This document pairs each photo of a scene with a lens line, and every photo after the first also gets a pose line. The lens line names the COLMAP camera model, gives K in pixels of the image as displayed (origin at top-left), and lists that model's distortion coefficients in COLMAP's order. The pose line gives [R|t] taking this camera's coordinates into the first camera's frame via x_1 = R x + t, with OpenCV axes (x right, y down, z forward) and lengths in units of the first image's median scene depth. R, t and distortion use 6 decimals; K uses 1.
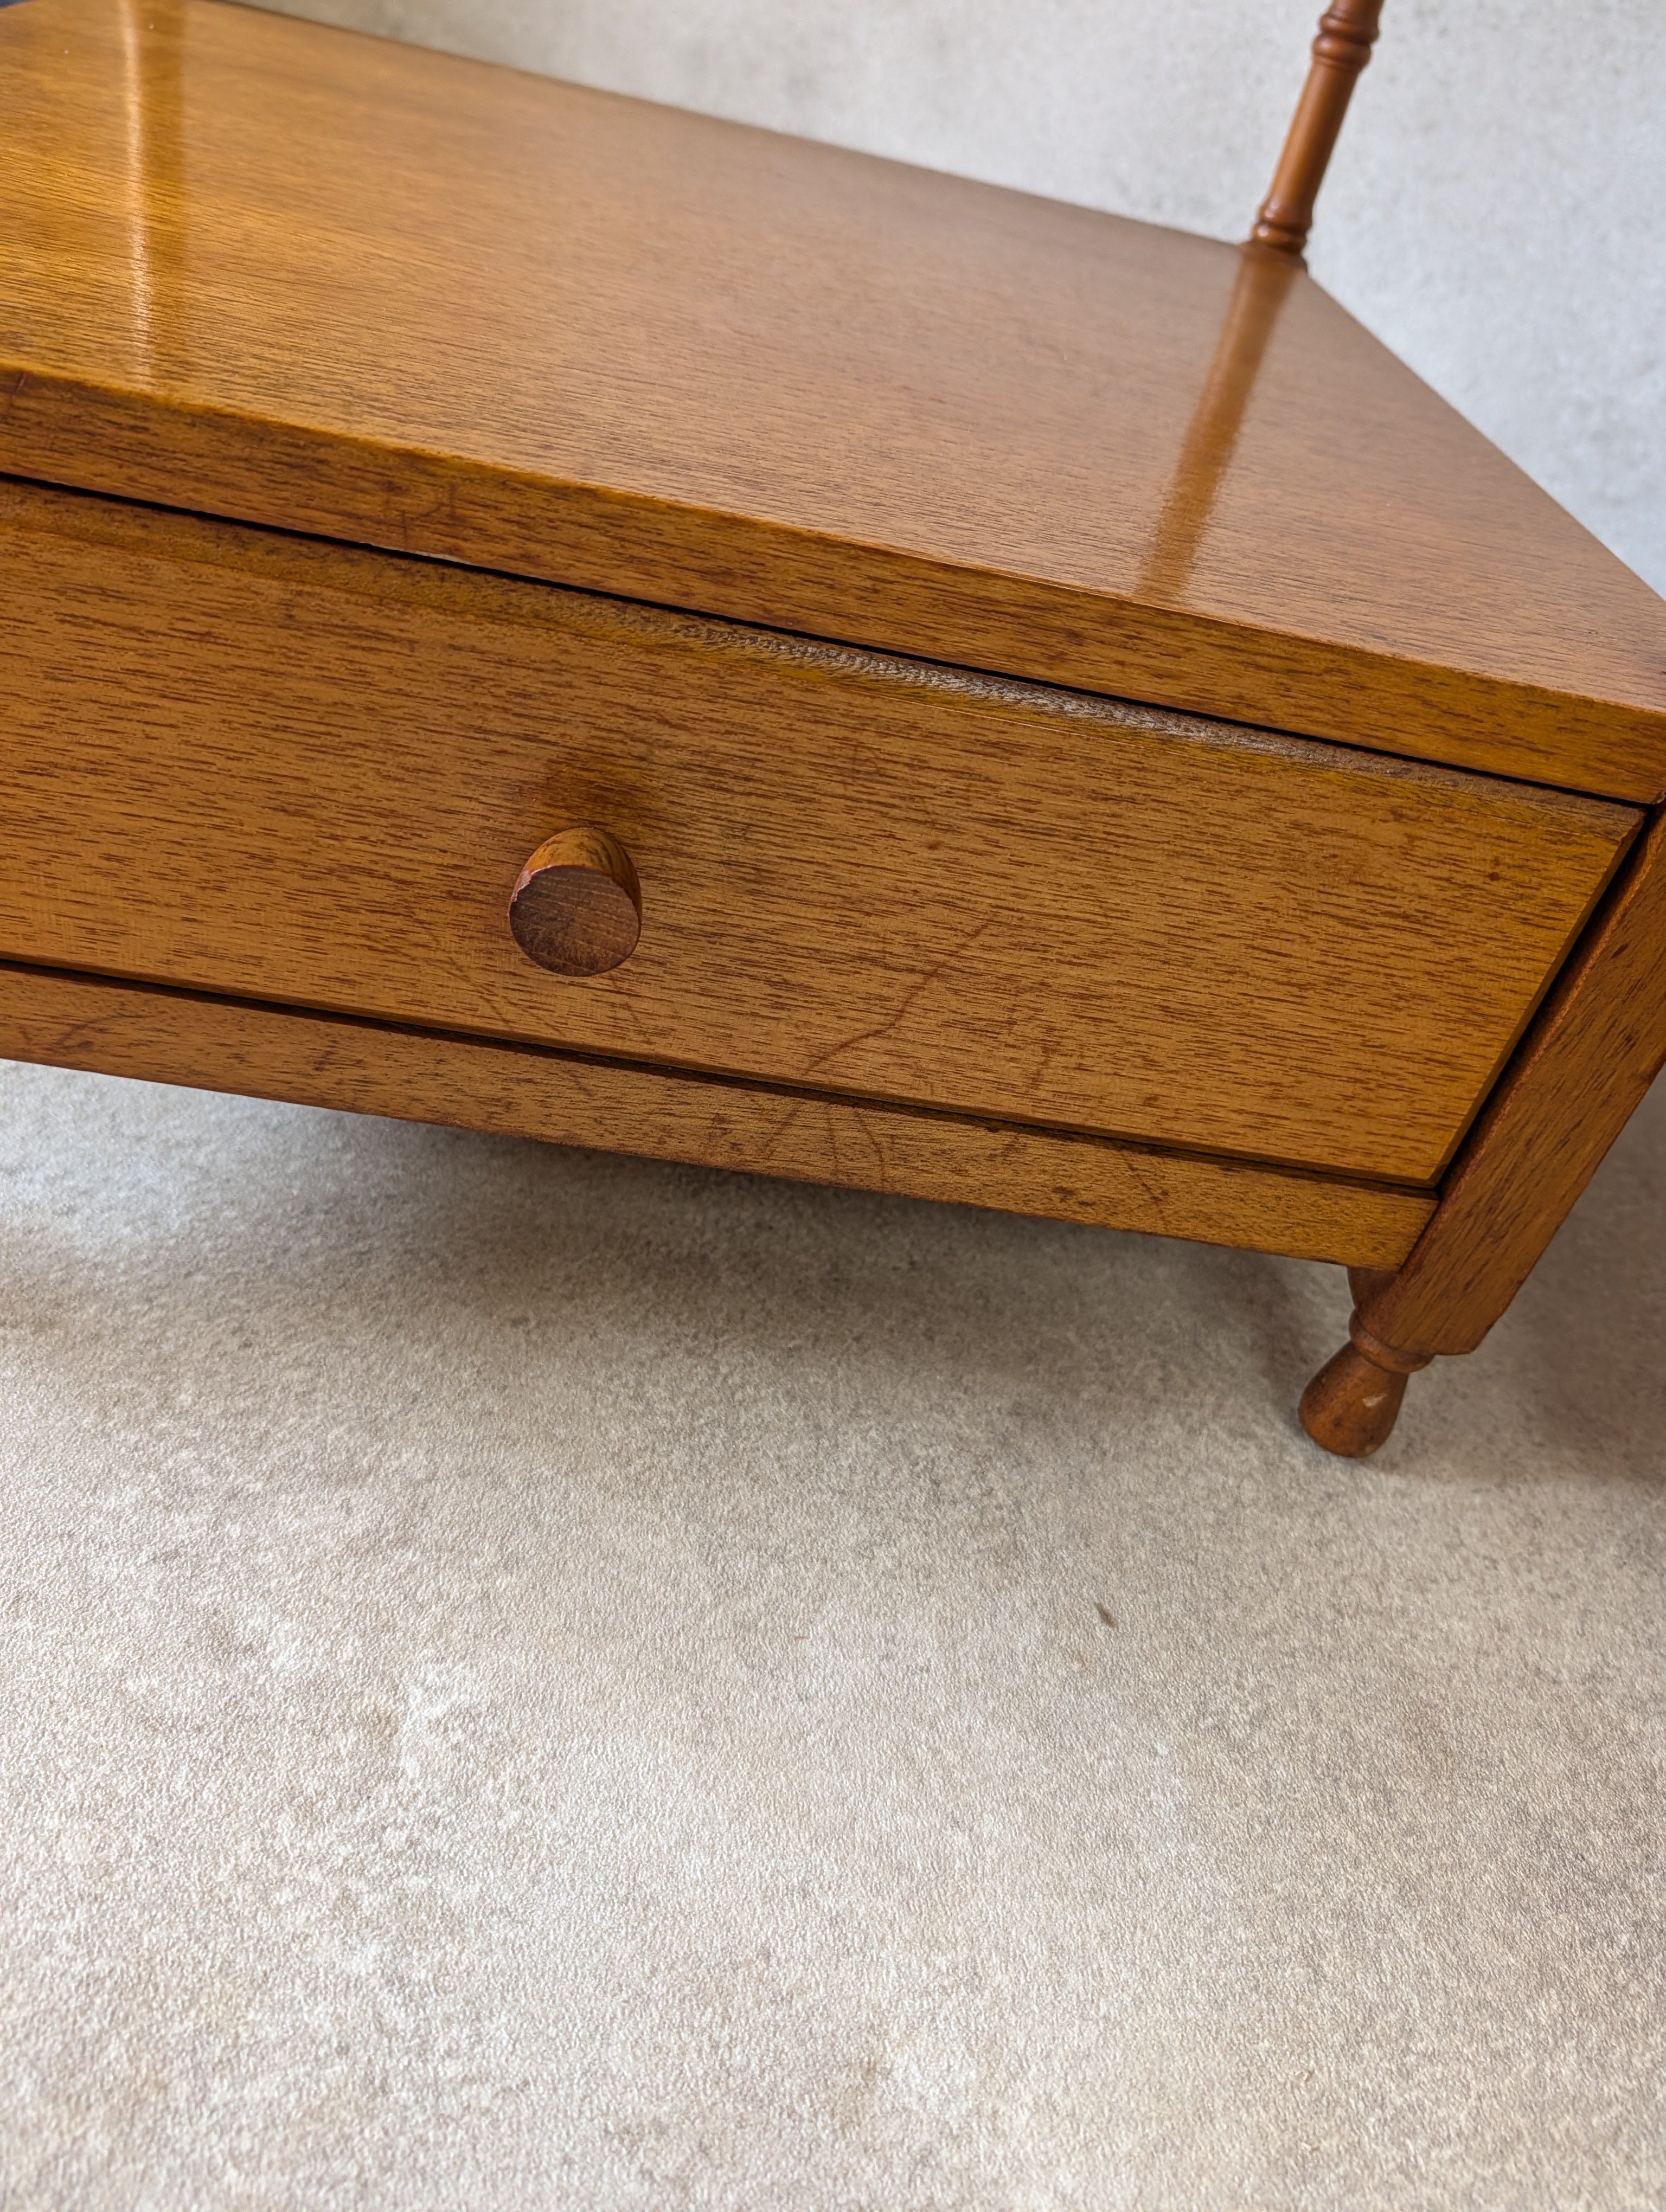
lens RADIAL K [[1577.0, 0, 845.9], [0, 1577.0, 1094.6], [0, 0, 1]] dist [-0.001766, -0.016266]
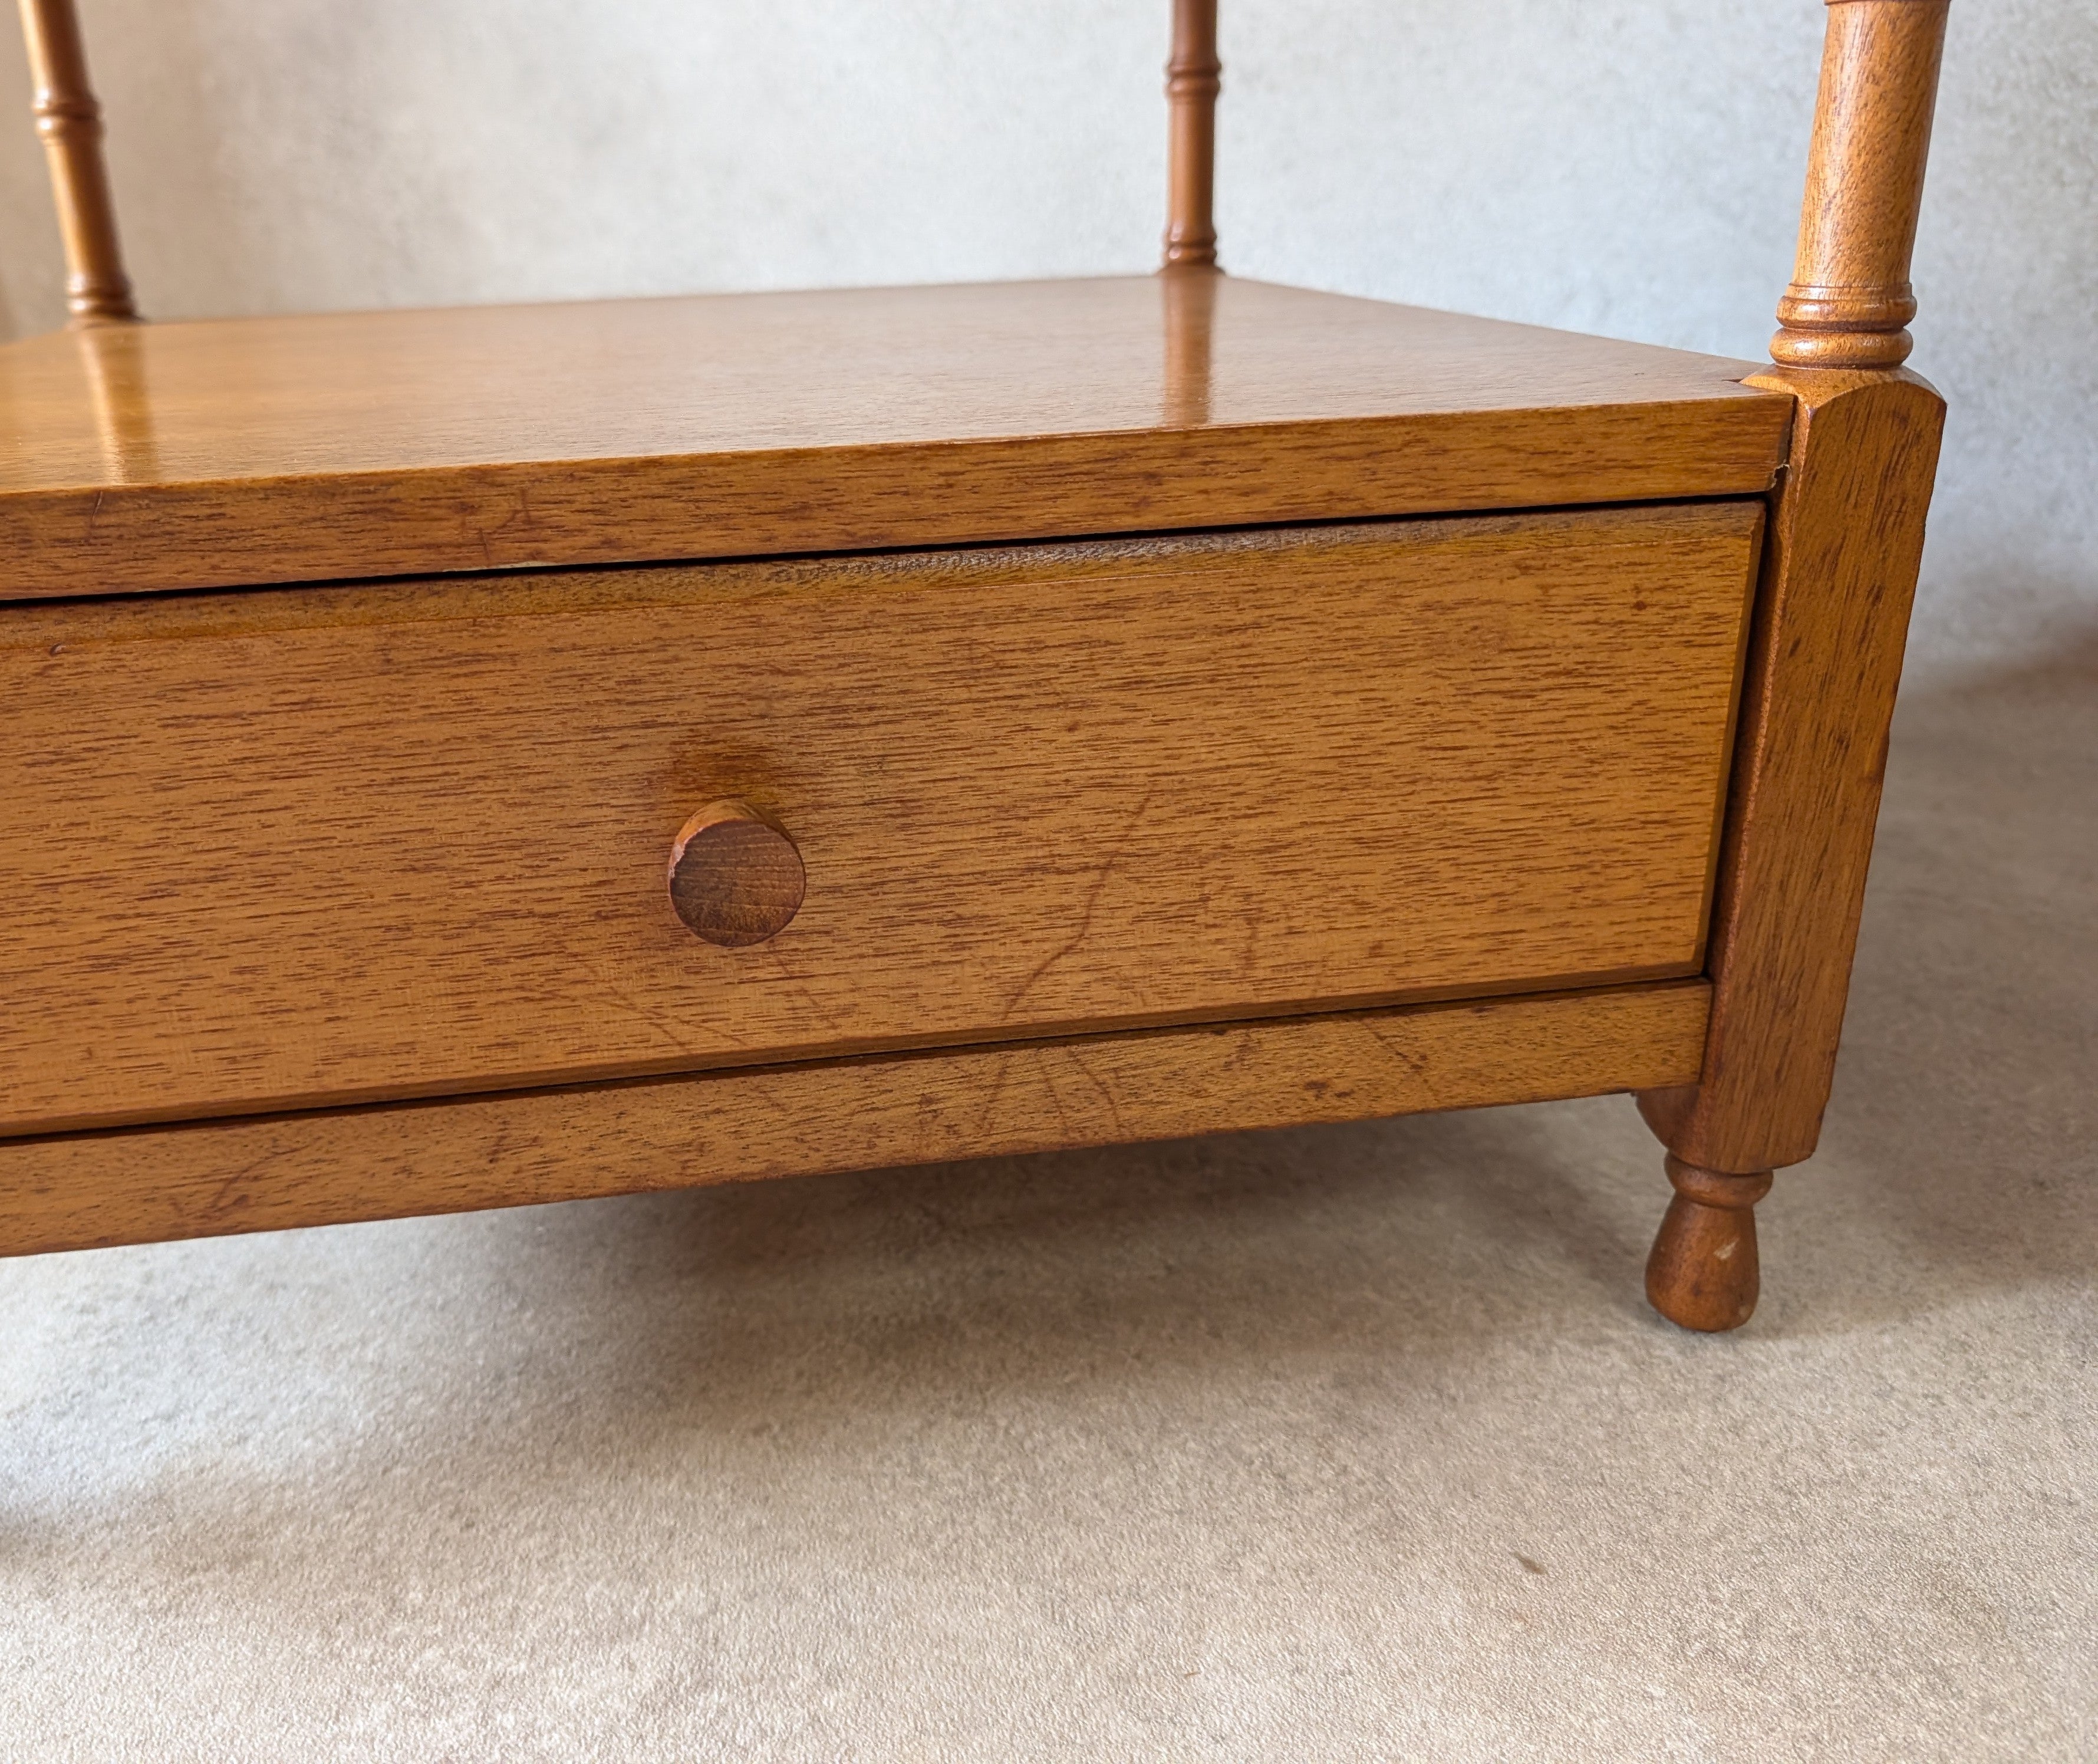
lens RADIAL K [[1708.8, 0, 907.3], [0, 1708.8, 863.0], [0, 0, 1]] dist [-0.003633, -0.002035]
pose [[0.962368, -0.270531, 0.025698, -0.082755], [0.267298, 0.925316, -0.268964, 0.155433], [0.048984, 0.265711, 0.962807, 0.013179]]
